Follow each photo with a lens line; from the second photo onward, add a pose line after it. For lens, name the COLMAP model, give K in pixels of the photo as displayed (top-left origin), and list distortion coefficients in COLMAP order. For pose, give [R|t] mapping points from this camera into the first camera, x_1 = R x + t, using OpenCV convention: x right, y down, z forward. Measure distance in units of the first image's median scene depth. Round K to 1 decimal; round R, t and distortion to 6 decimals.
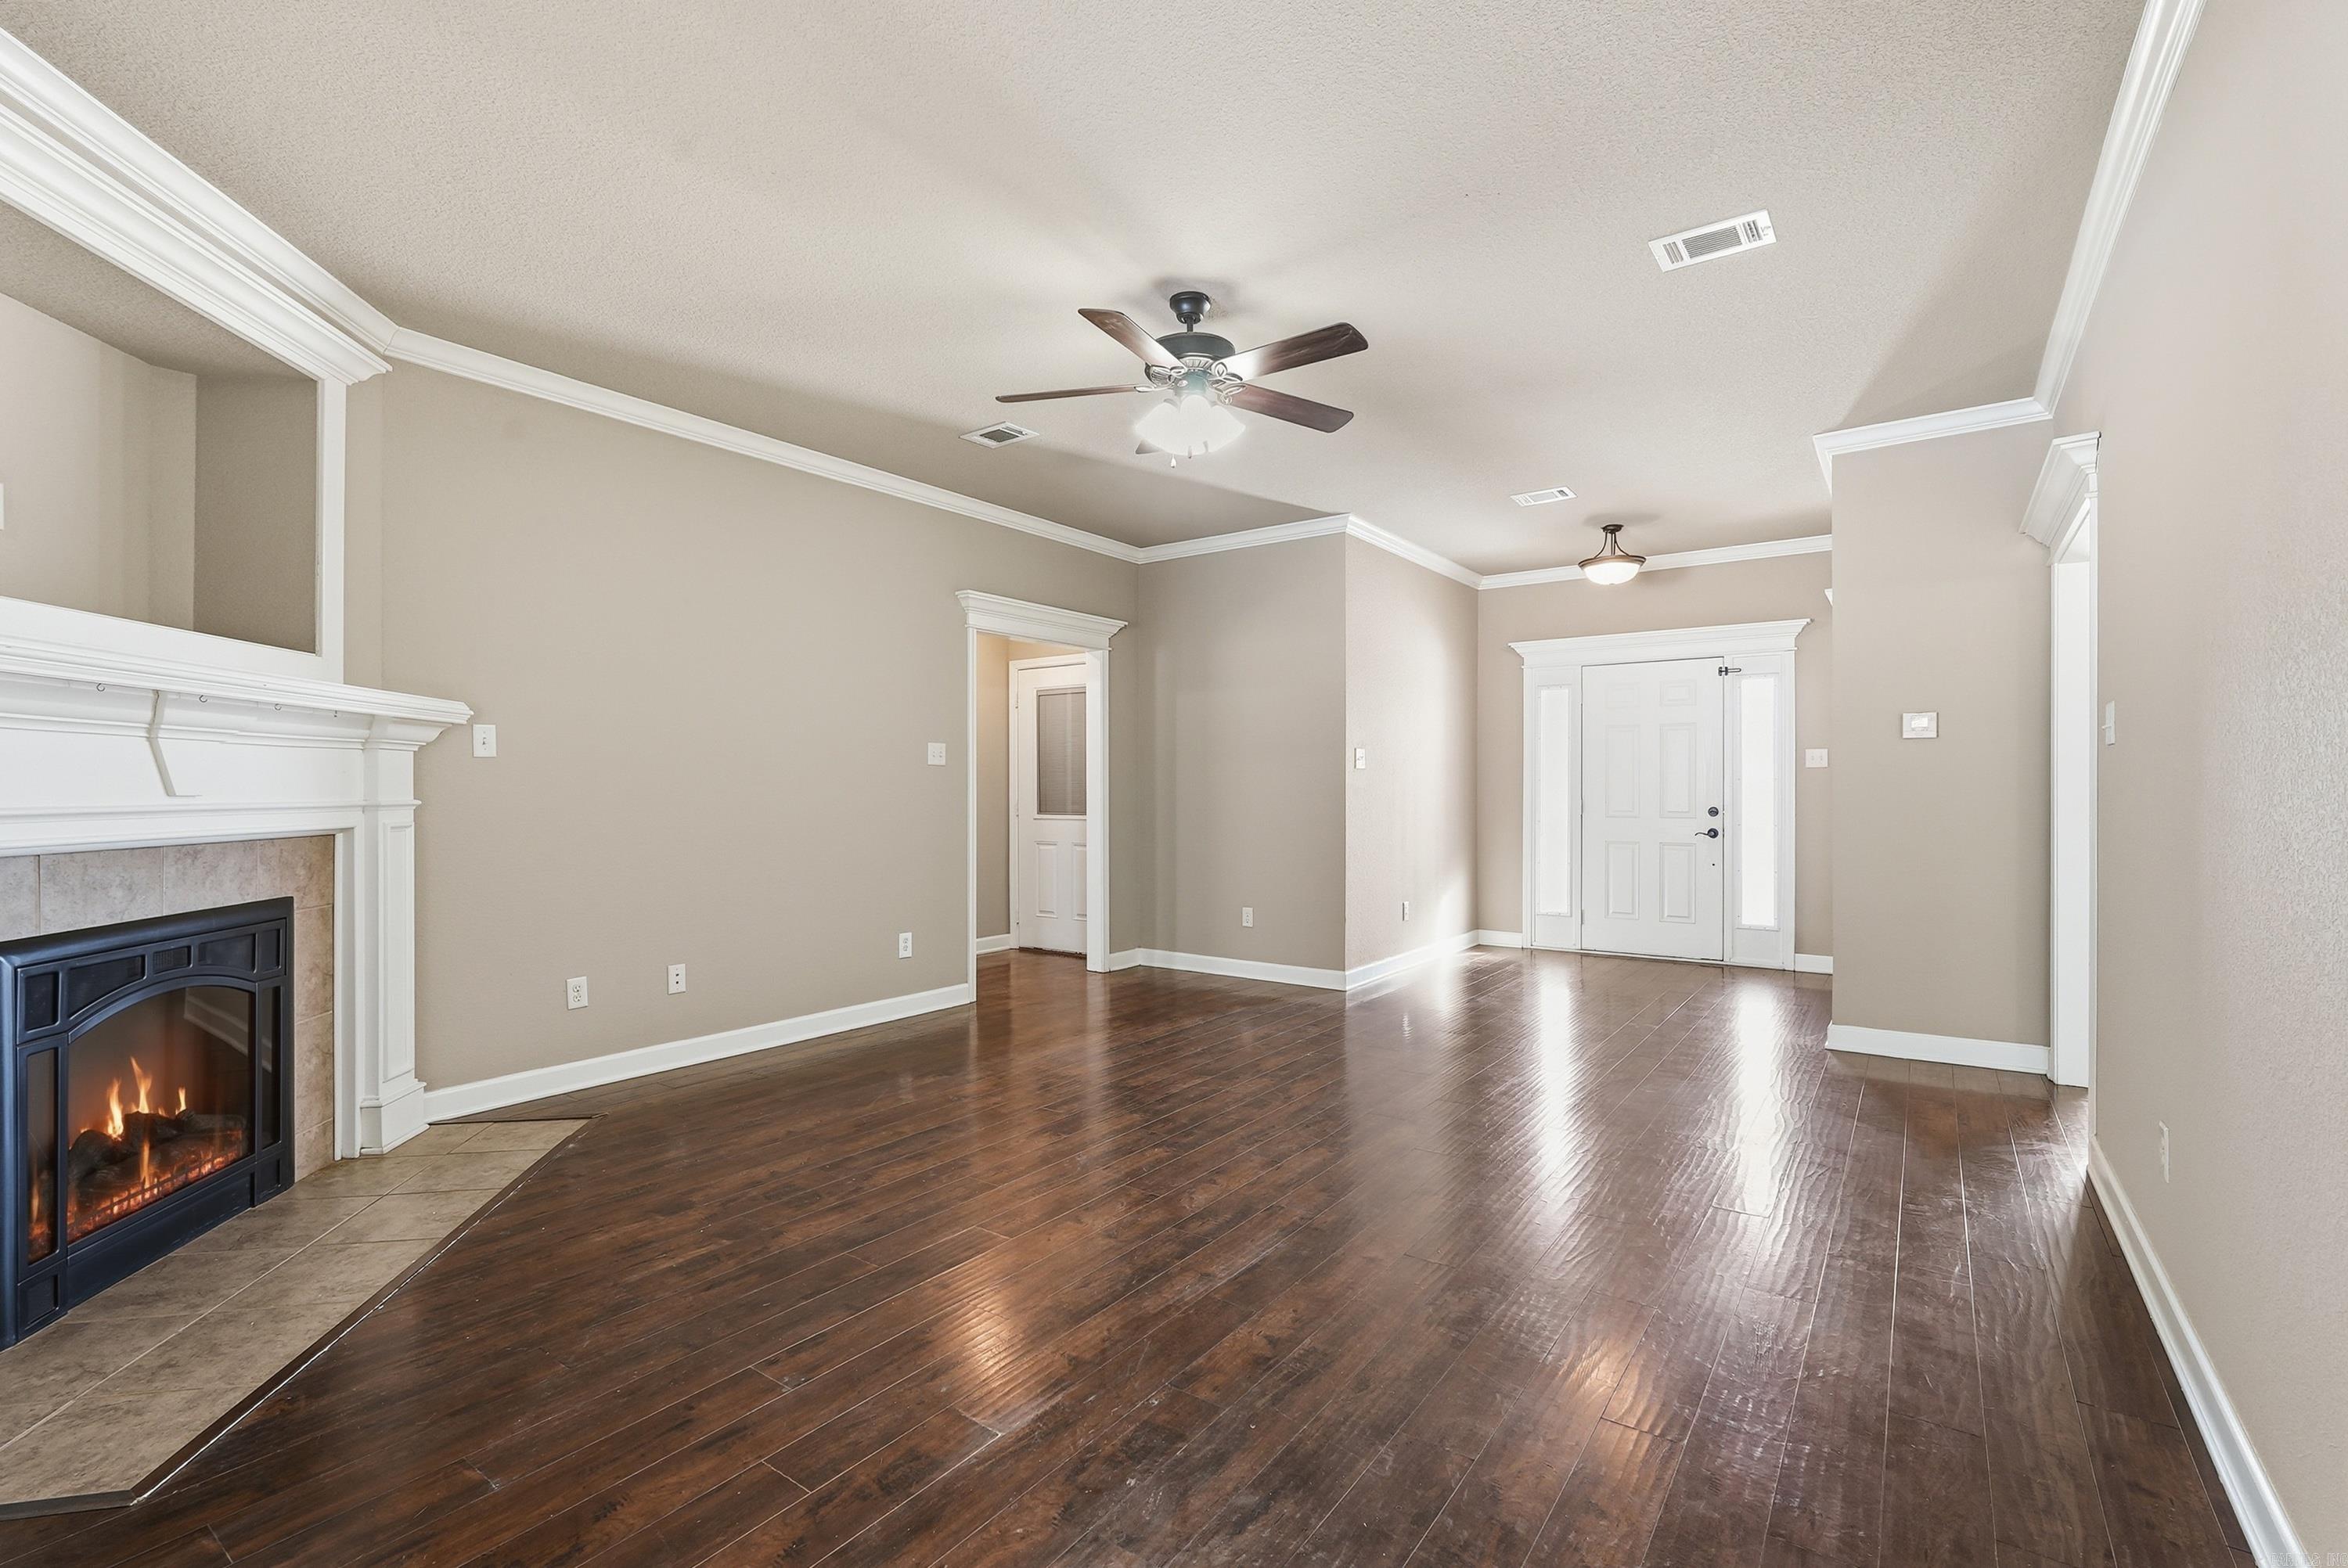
lens RADIAL K [[1050.3, 0, 1159.6], [0, 1050.3, 805.6], [0, 0, 1]] dist [-0.016221, 0.008125]
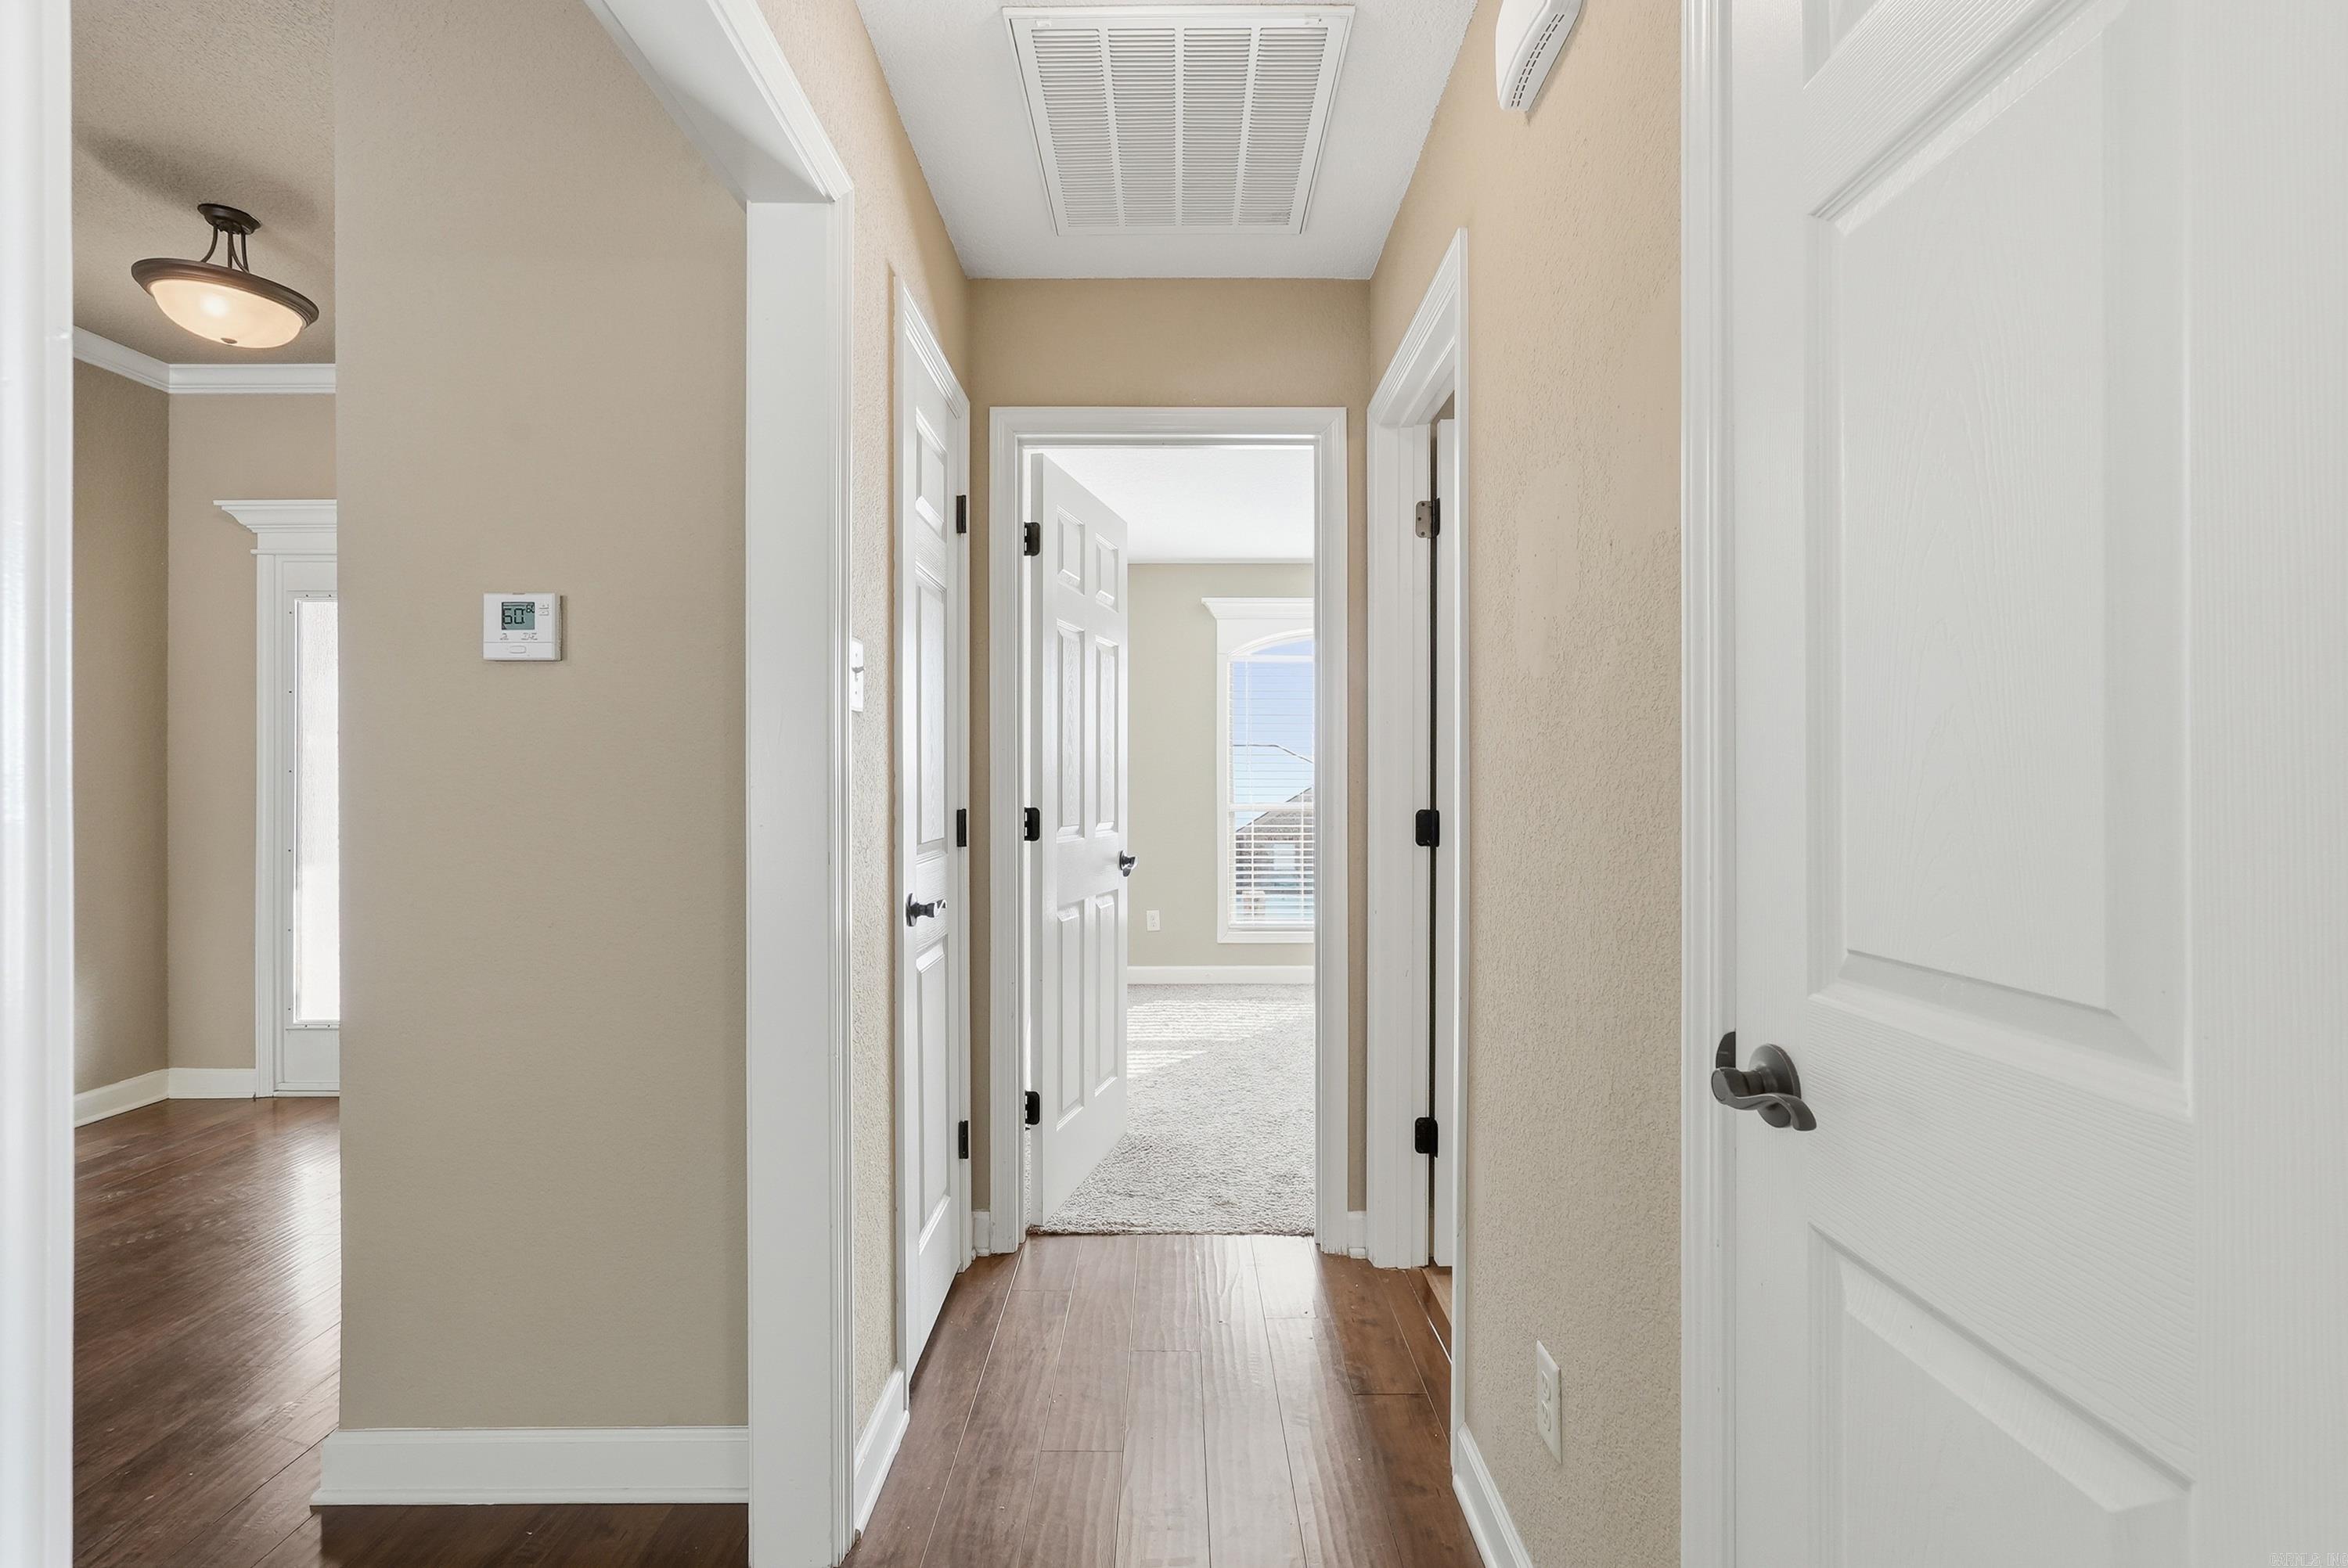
lens RADIAL K [[1050.3, 0, 1161.5], [0, 1050.3, 791.2], [0, 0, 1]] dist [-0.016221, 0.008125]
pose [[0.793911, -0.004934, 0.608014, 0.472923], [0.009629, 0.999944, -0.004458, -0.009485], [-0.607958, 0.009394, 0.793914, 0.396090]]
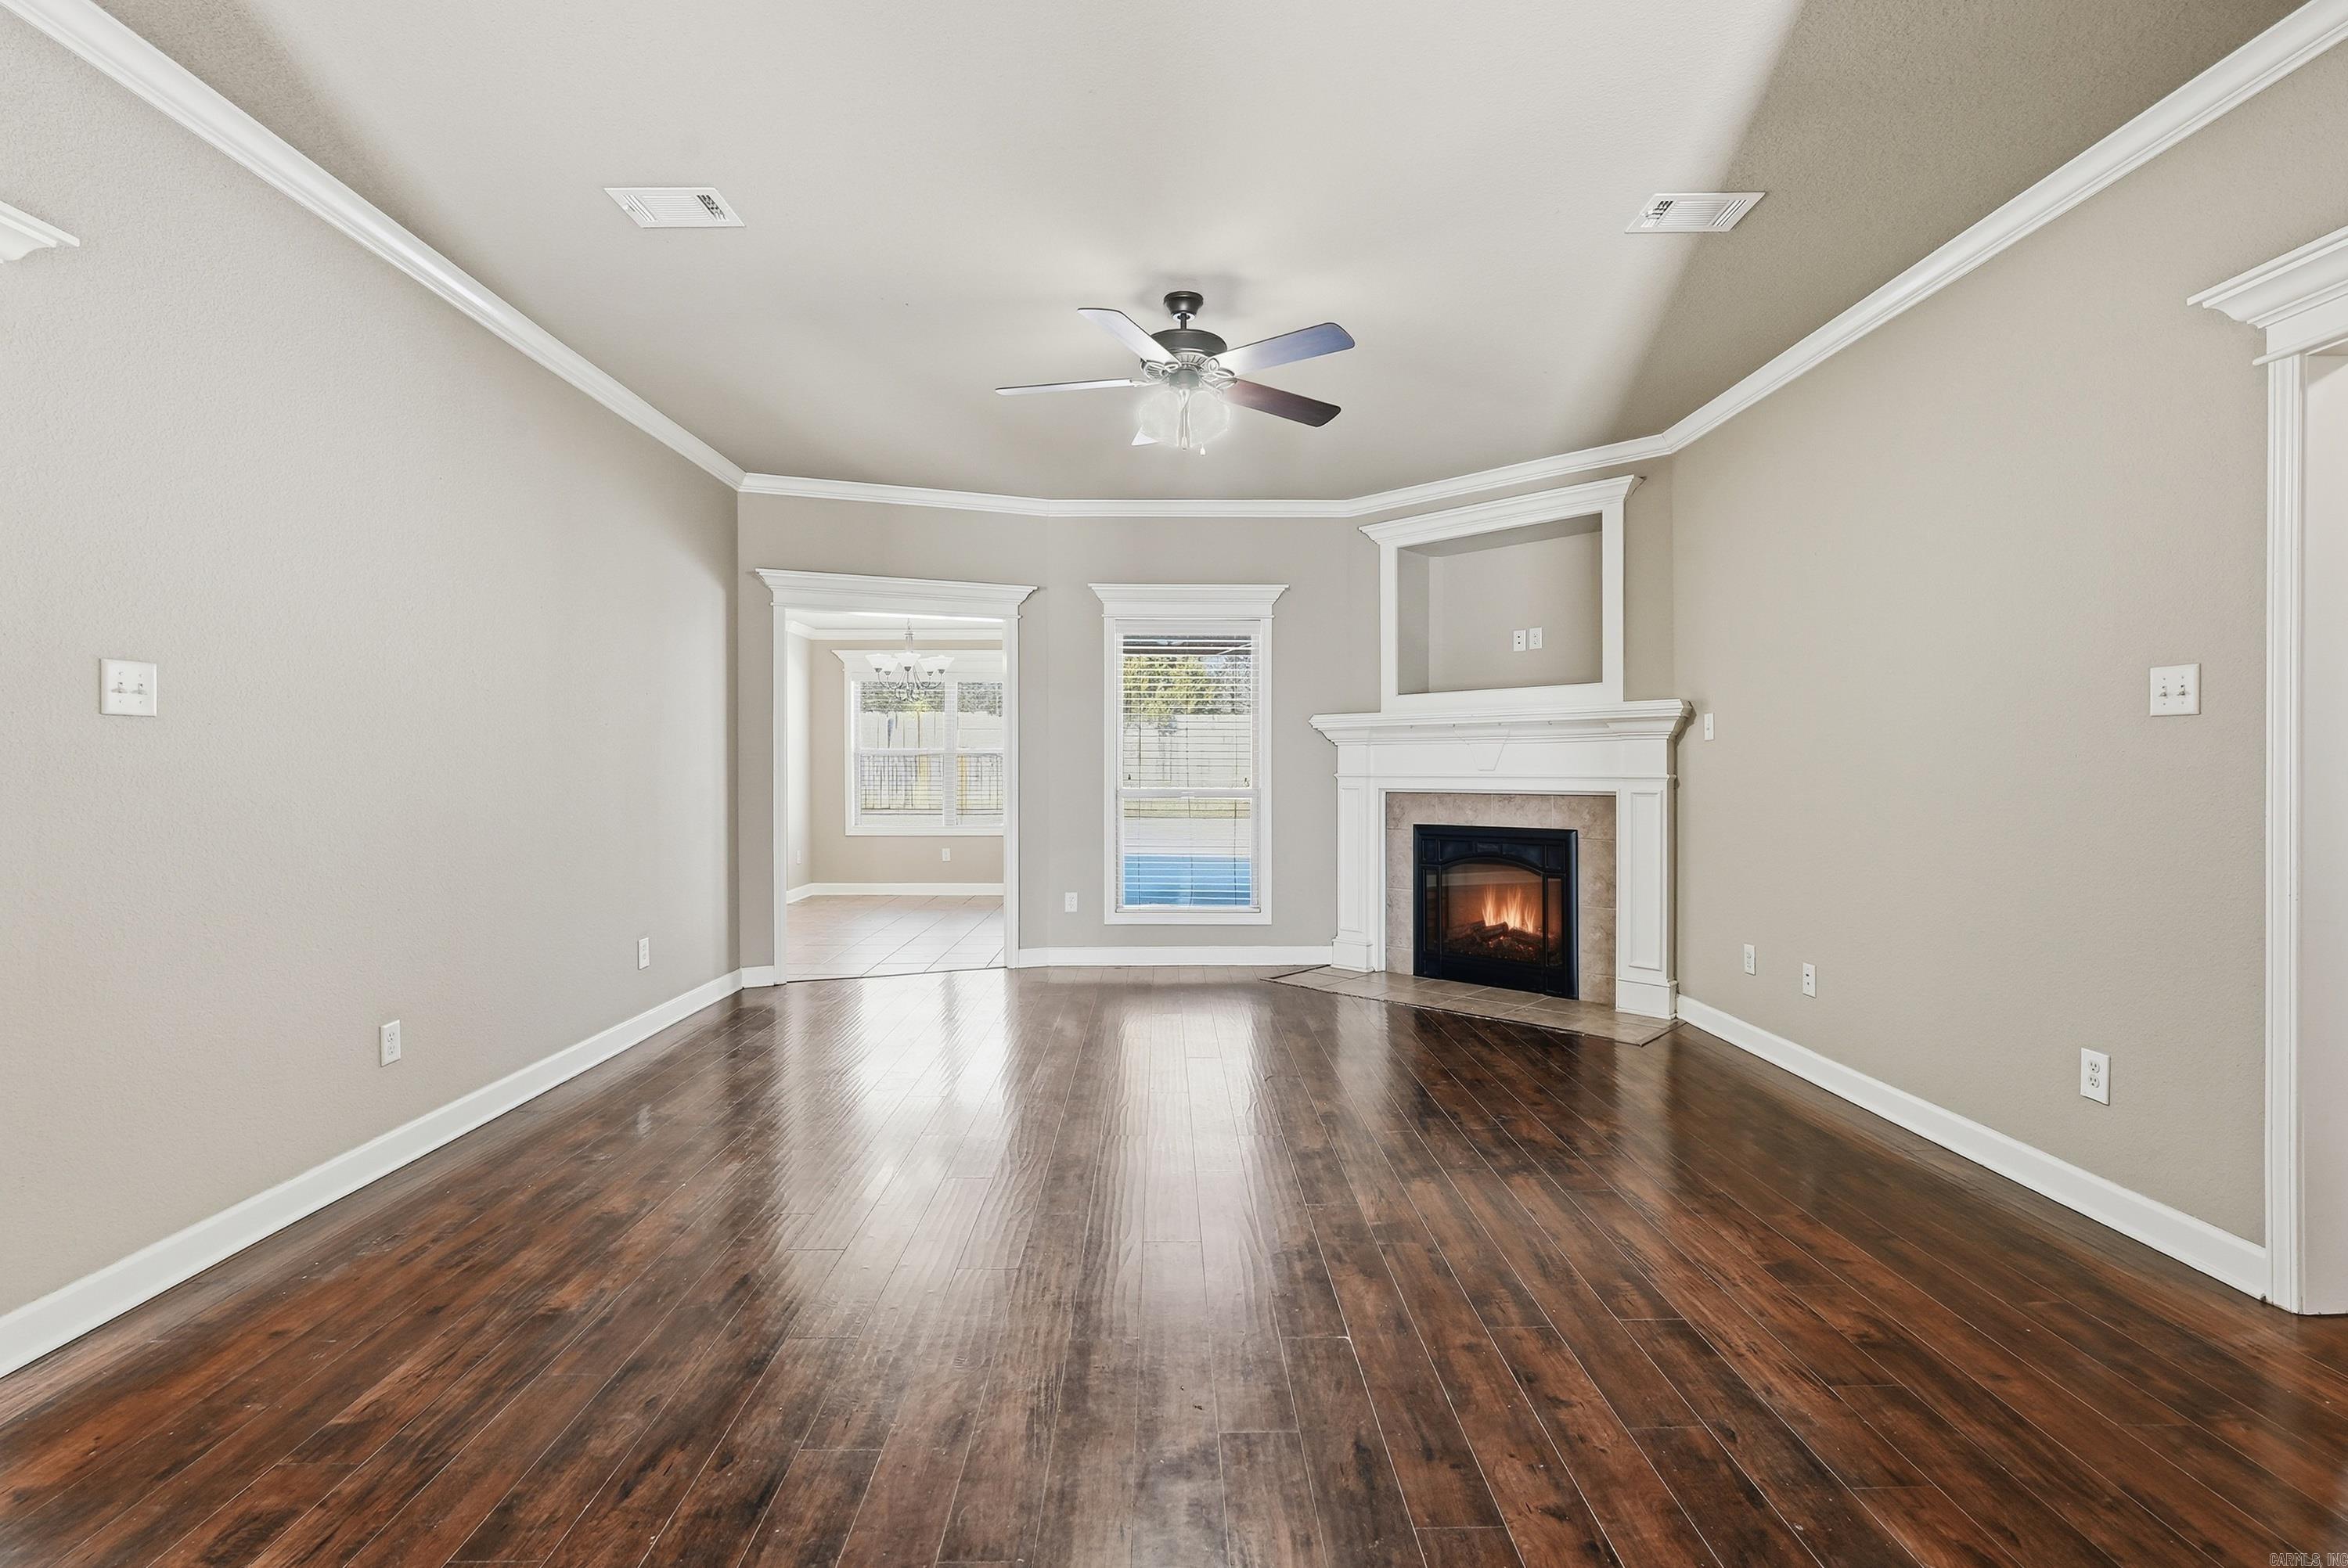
lens RADIAL K [[1050.3, 0, 1163.1], [0, 1050.3, 765.9], [0, 0, 1]] dist [-0.016221, 0.008125]
pose [[-0.804375, 0.001474, -0.594120, 0.358899], [-0.007076, 0.999902, 0.012061, -0.016369], [0.594080, 0.013906, -0.804286, 0.980924]]
